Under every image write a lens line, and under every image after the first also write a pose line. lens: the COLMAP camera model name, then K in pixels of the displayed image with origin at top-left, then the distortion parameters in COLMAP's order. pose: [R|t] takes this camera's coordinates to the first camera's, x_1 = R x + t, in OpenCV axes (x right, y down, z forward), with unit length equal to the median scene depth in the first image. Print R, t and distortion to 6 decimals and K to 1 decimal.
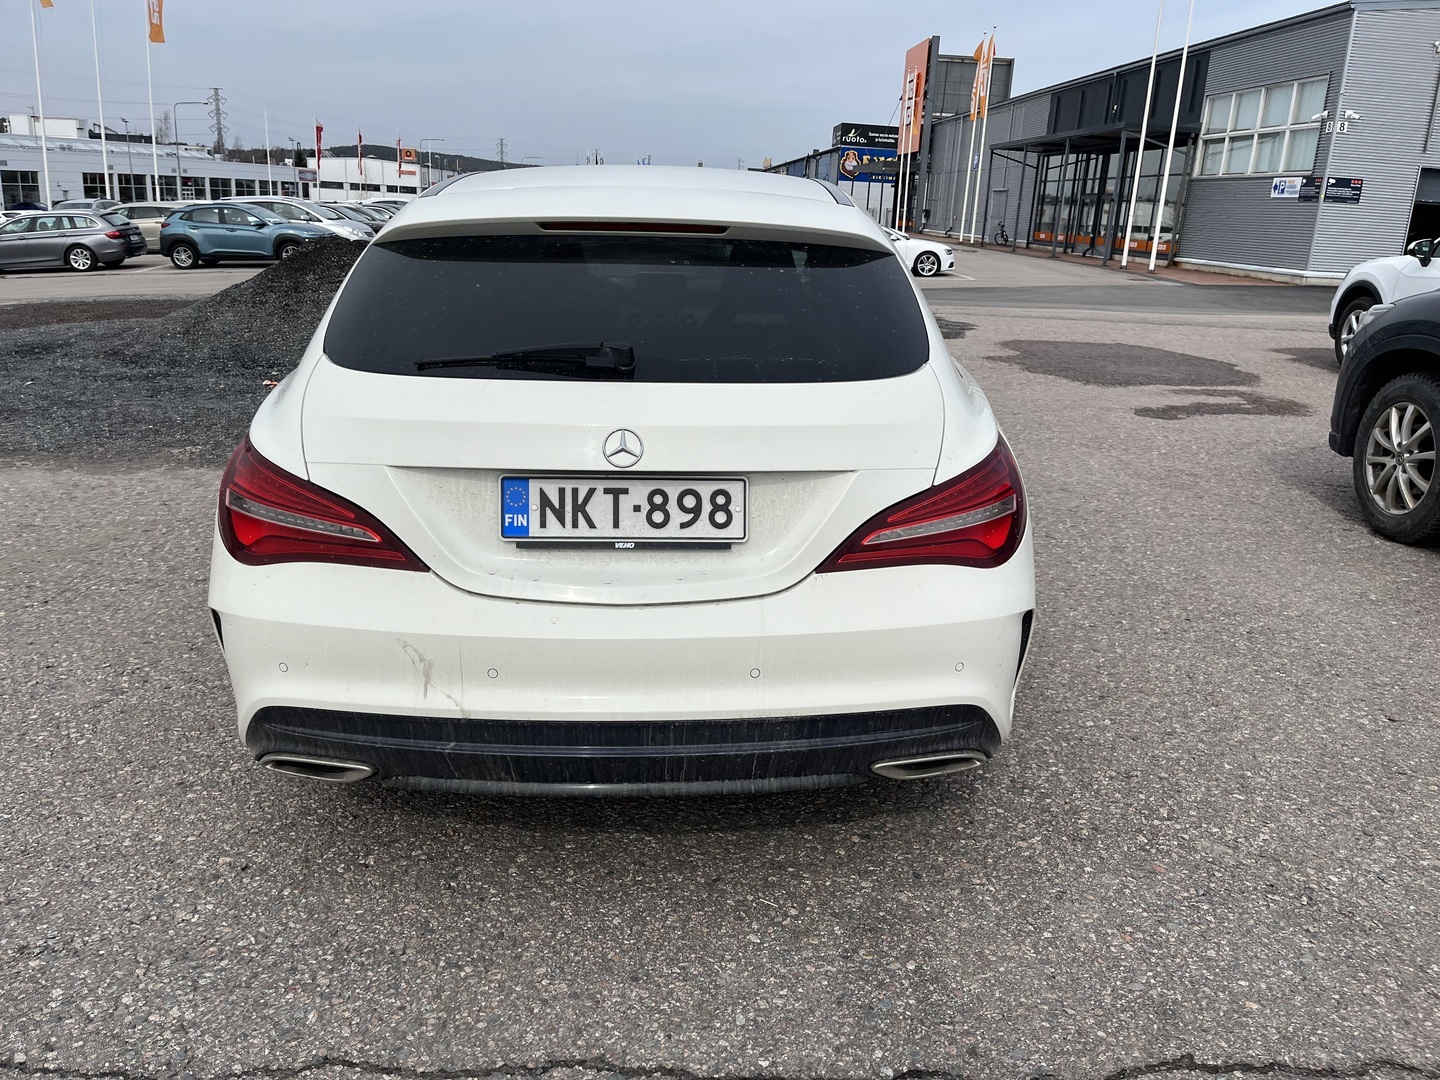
lens RADIAL K [[1105.1, 0, 727.5], [0, 1105.1, 540.6], [0, 0, 1]] dist [0.112480, -0.170482]
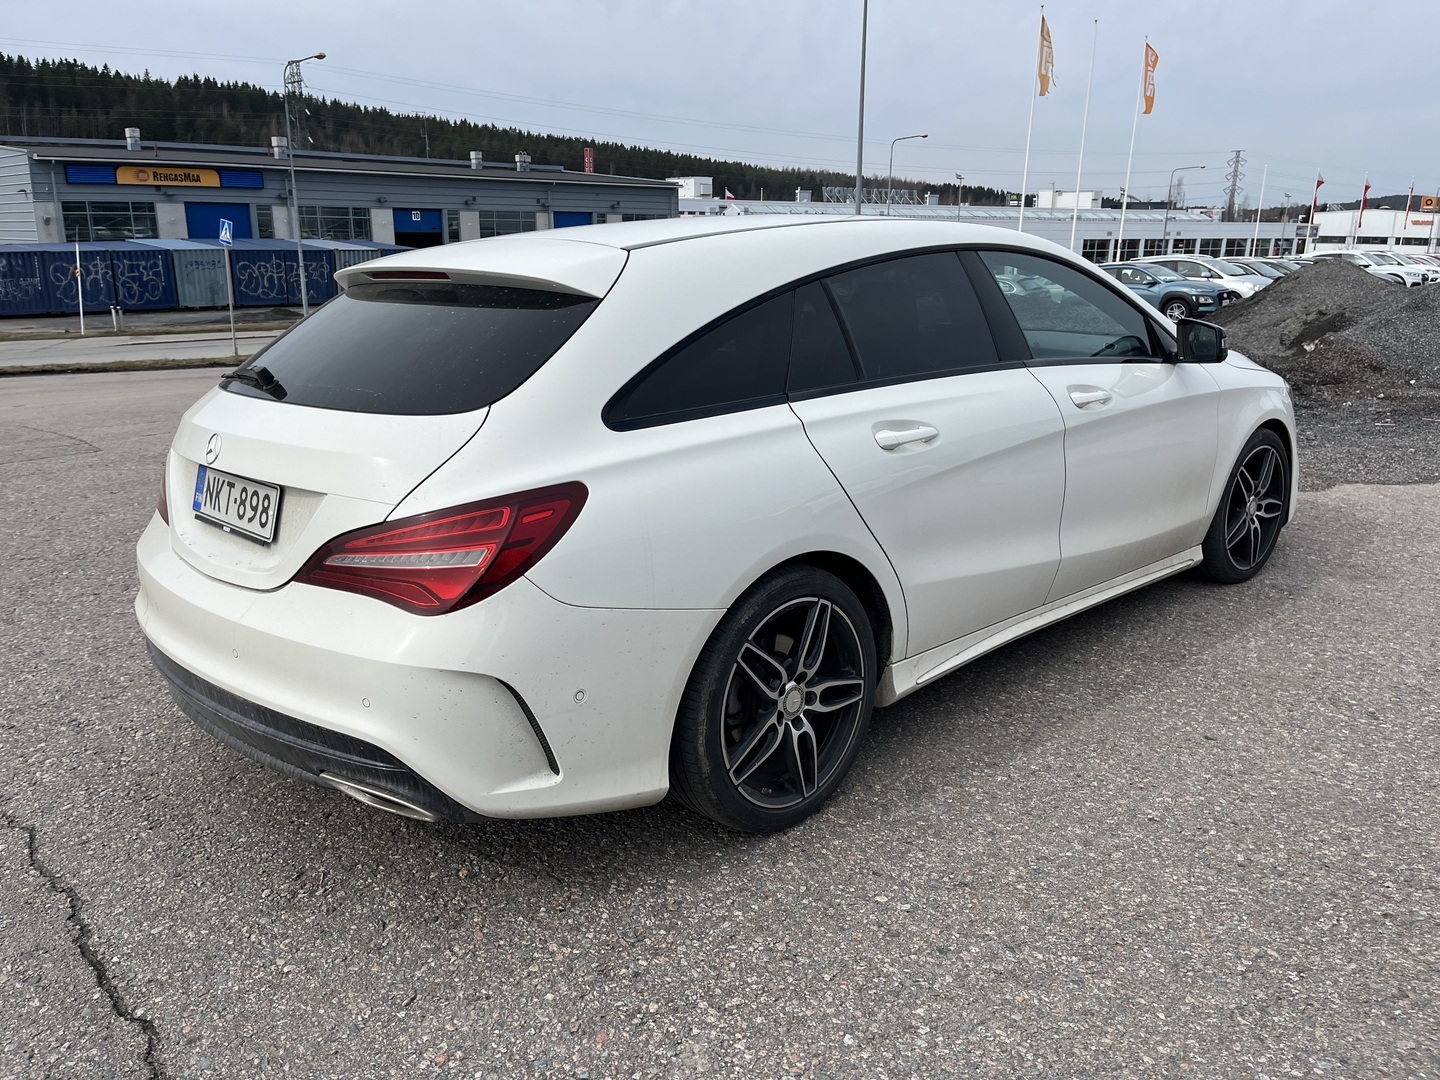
lens RADIAL K [[1105.1, 0, 727.5], [0, 1105.1, 540.6], [0, 0, 1]] dist [0.112480, -0.170482]
pose [[0.662876, 0.153432, -0.732839, 0.105815], [-0.189624, 0.981271, 0.033925, -0.011628], [0.724319, 0.116476, 0.679555, 0.049710]]
